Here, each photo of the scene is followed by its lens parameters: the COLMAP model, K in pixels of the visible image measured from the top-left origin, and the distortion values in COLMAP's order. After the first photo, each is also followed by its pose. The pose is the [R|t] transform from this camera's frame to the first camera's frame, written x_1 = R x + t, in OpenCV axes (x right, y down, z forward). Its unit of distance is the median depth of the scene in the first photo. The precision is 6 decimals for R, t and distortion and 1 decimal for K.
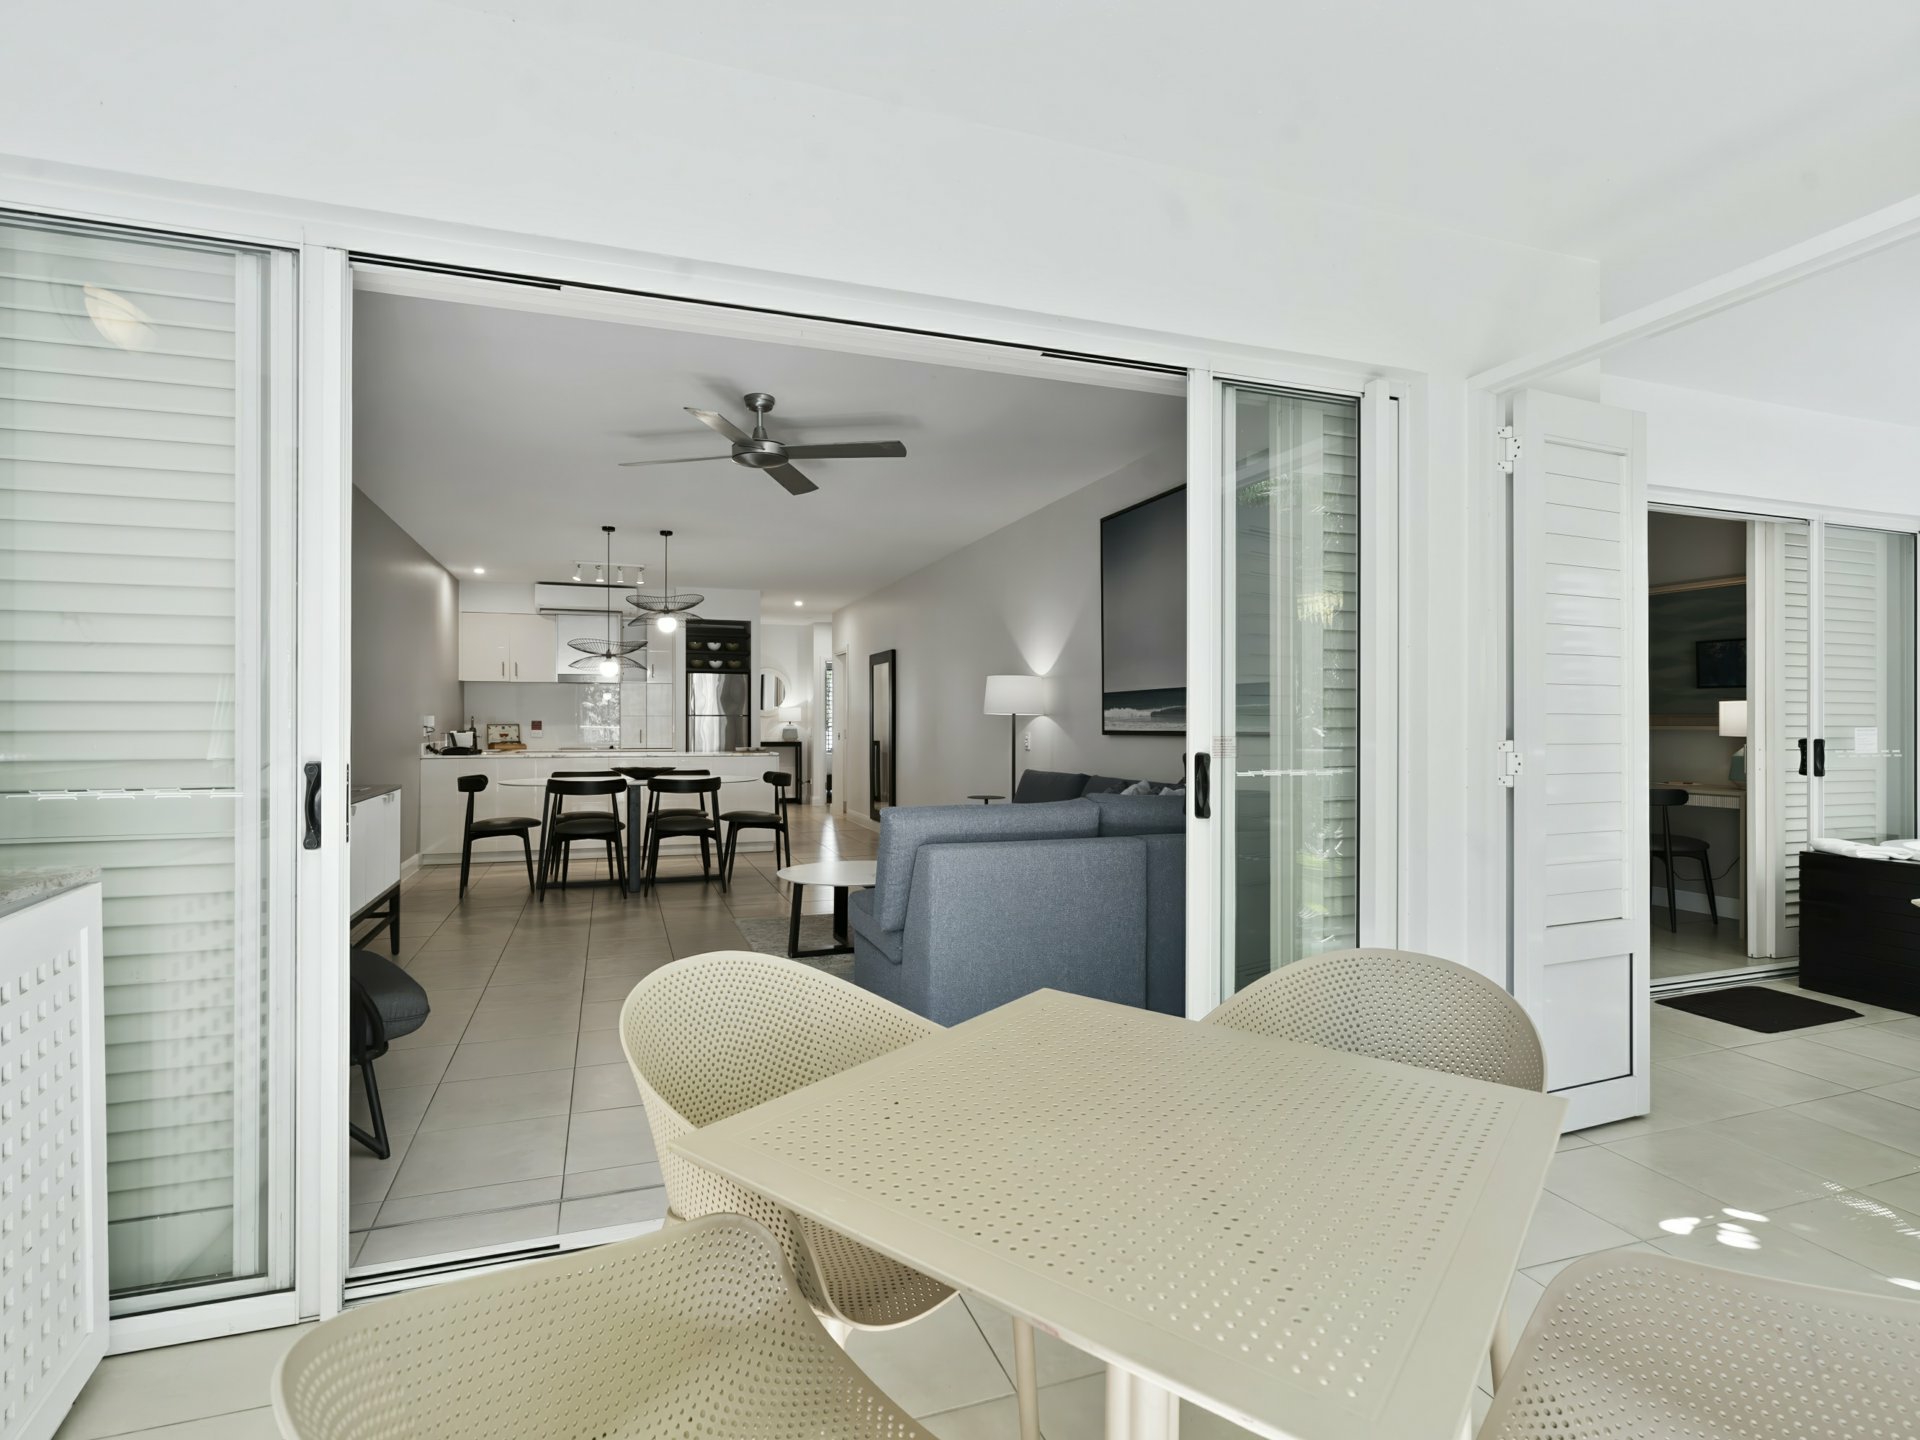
lens RADIAL K [[969.4, 0, 960.0], [0, 969.4, 720.0], [0, 0, 1]] dist [-0.004111, 0.000356]
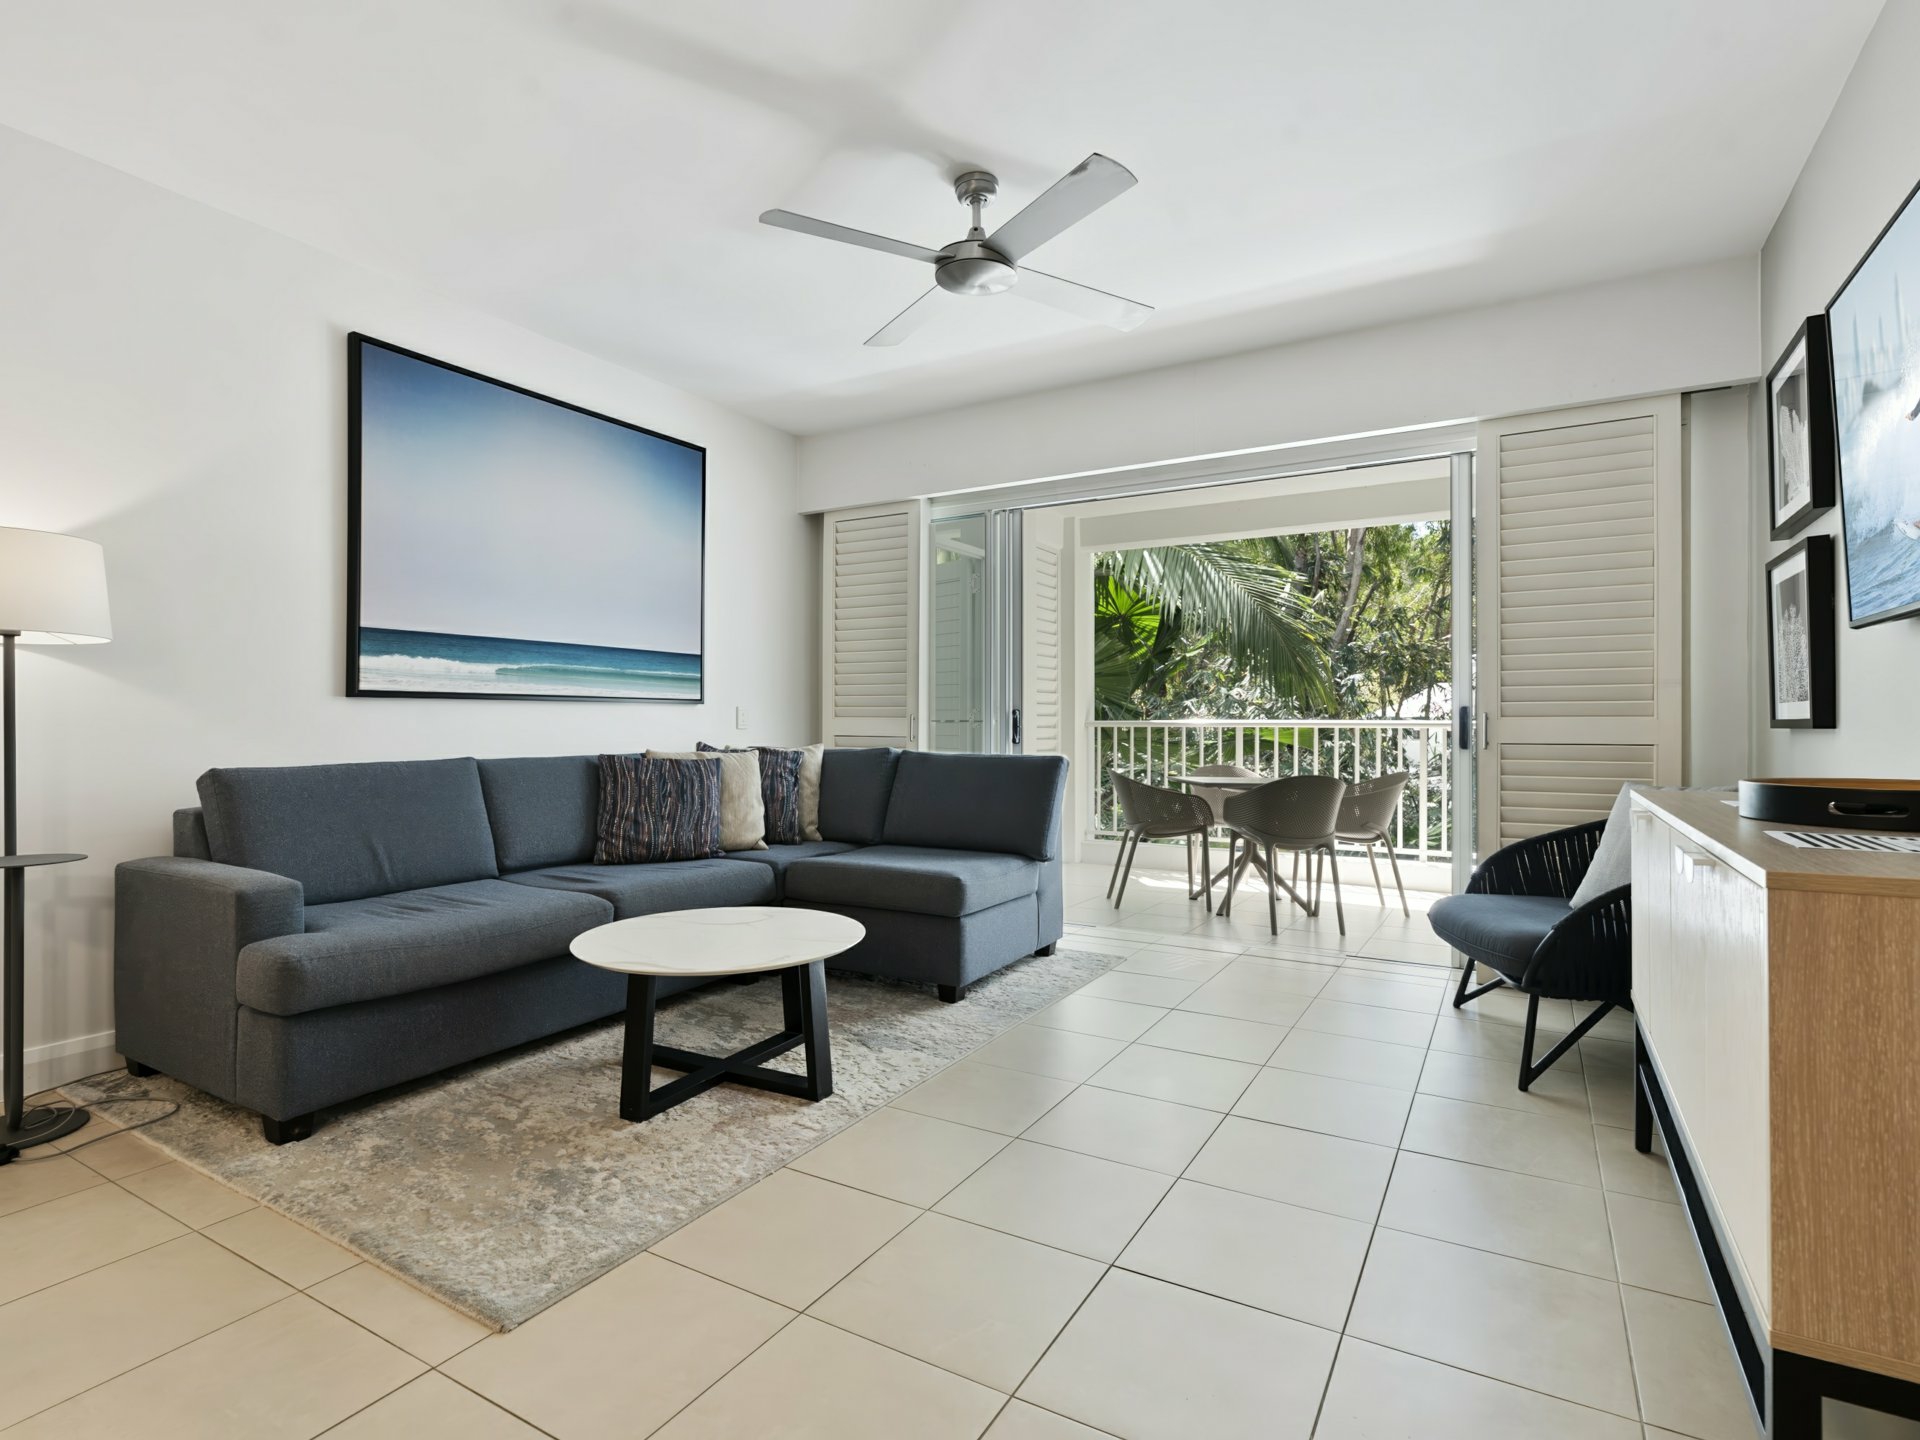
lens RADIAL K [[906.9, 0, 963.4], [0, 906.9, 724.4], [0, 0, 1]] dist [-0.023354, -0.000041]
pose [[-0.630897, -0.003529, 0.775859, -0.390645], [-0.004760, 0.999988, 0.000679, 0.022759], [-0.775852, -0.003265, -0.630906, 0.798903]]
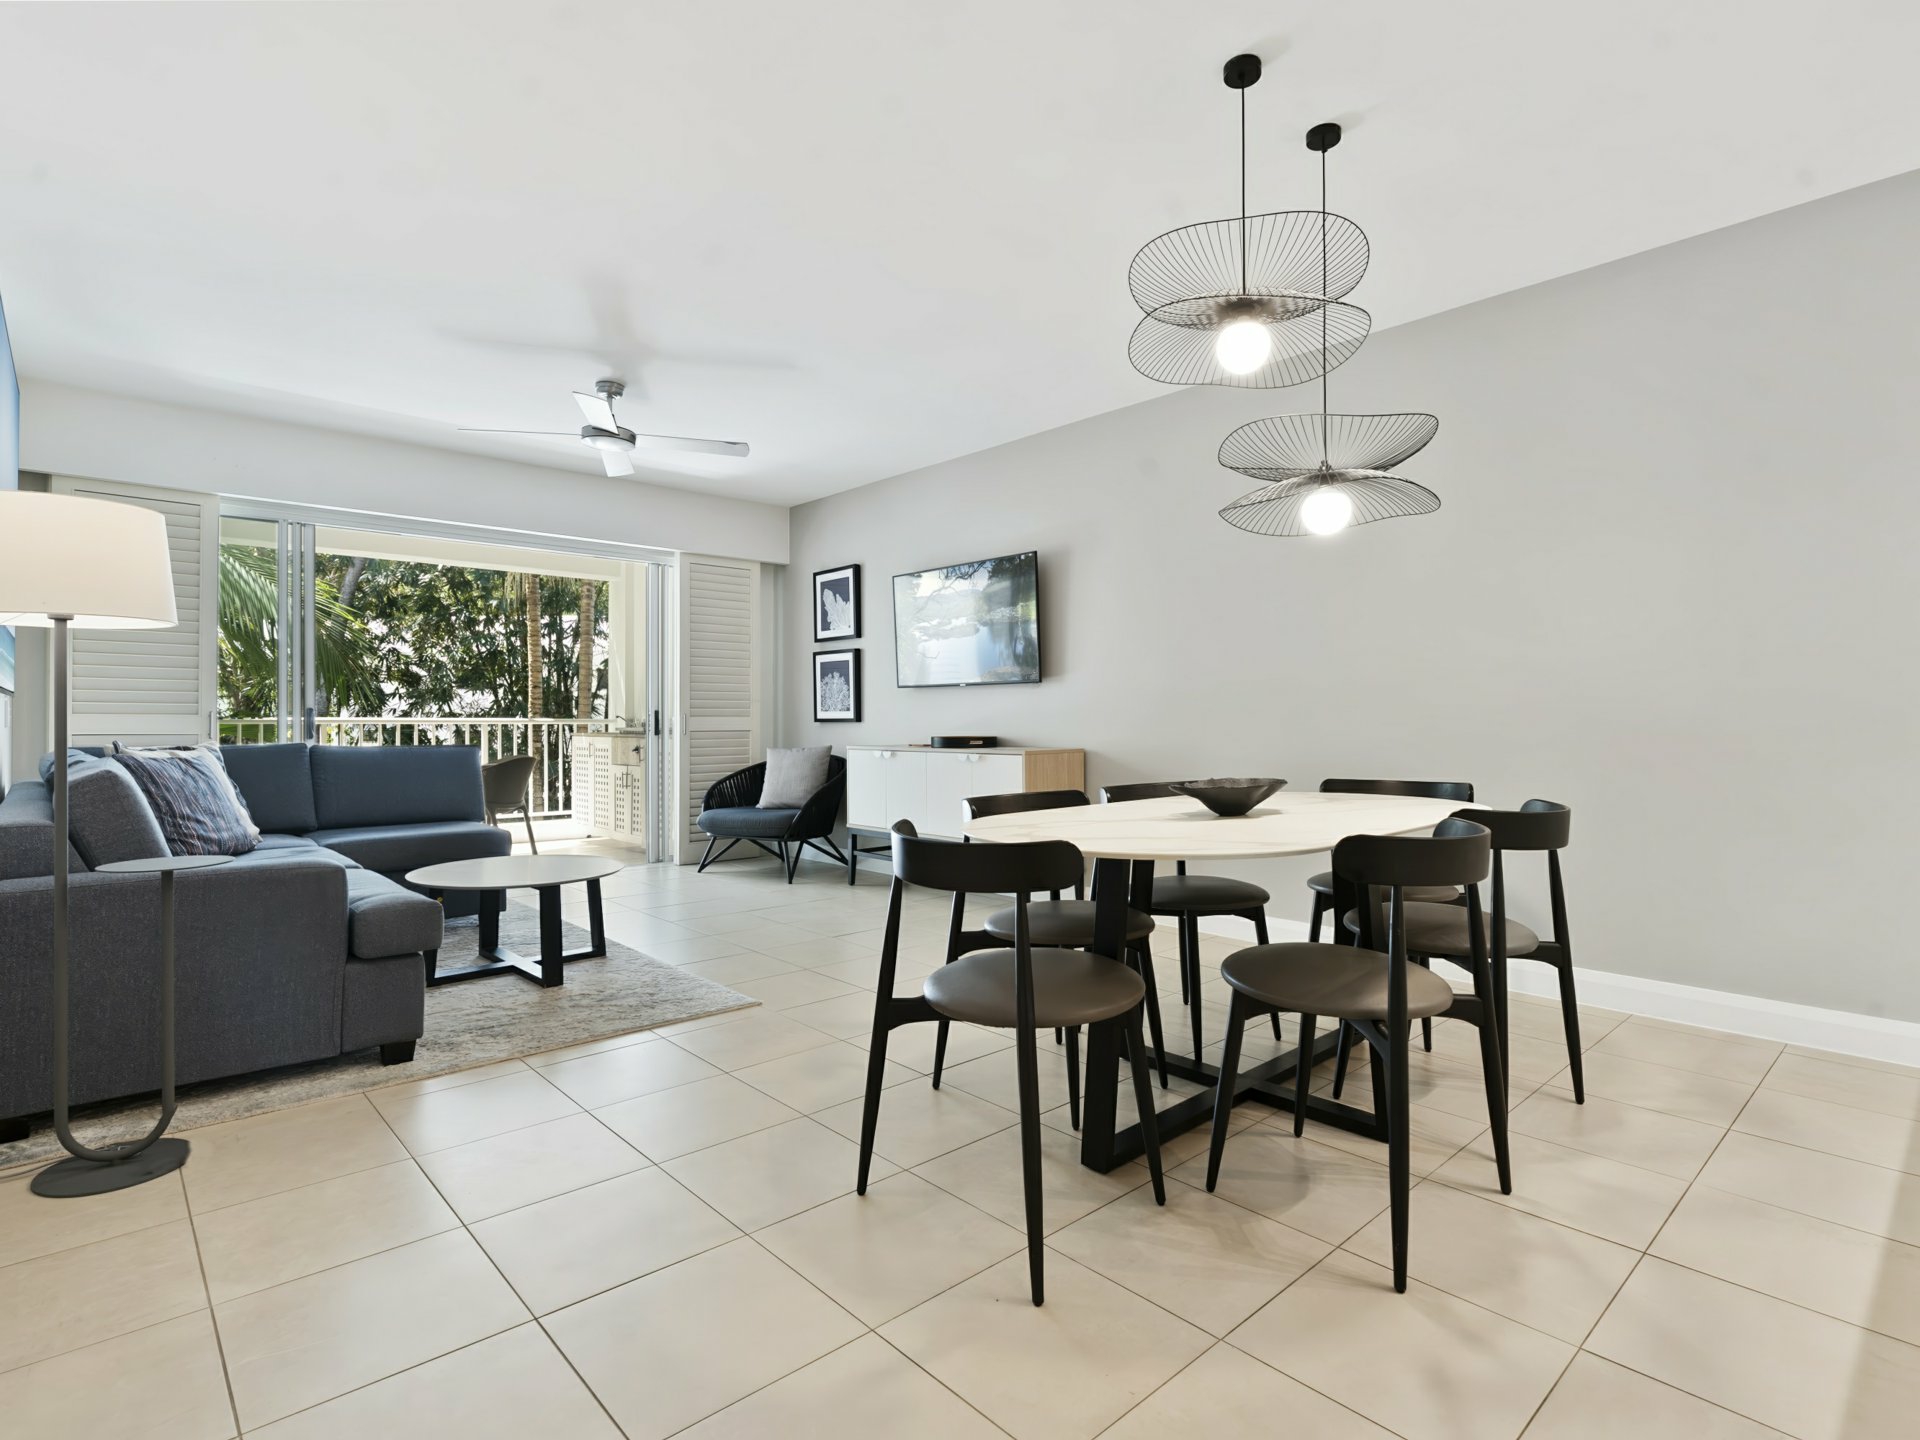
lens RADIAL K [[969.4, 0, 960.0], [0, 969.4, 720.0], [0, 0, 1]] dist [-0.004111, 0.000356]
pose [[-0.923052, 0.001109, -0.384674, -0.088547], [0.003245, 0.999983, -0.004906, 0.025821], [0.384661, -0.005777, -0.923040, 1.219681]]
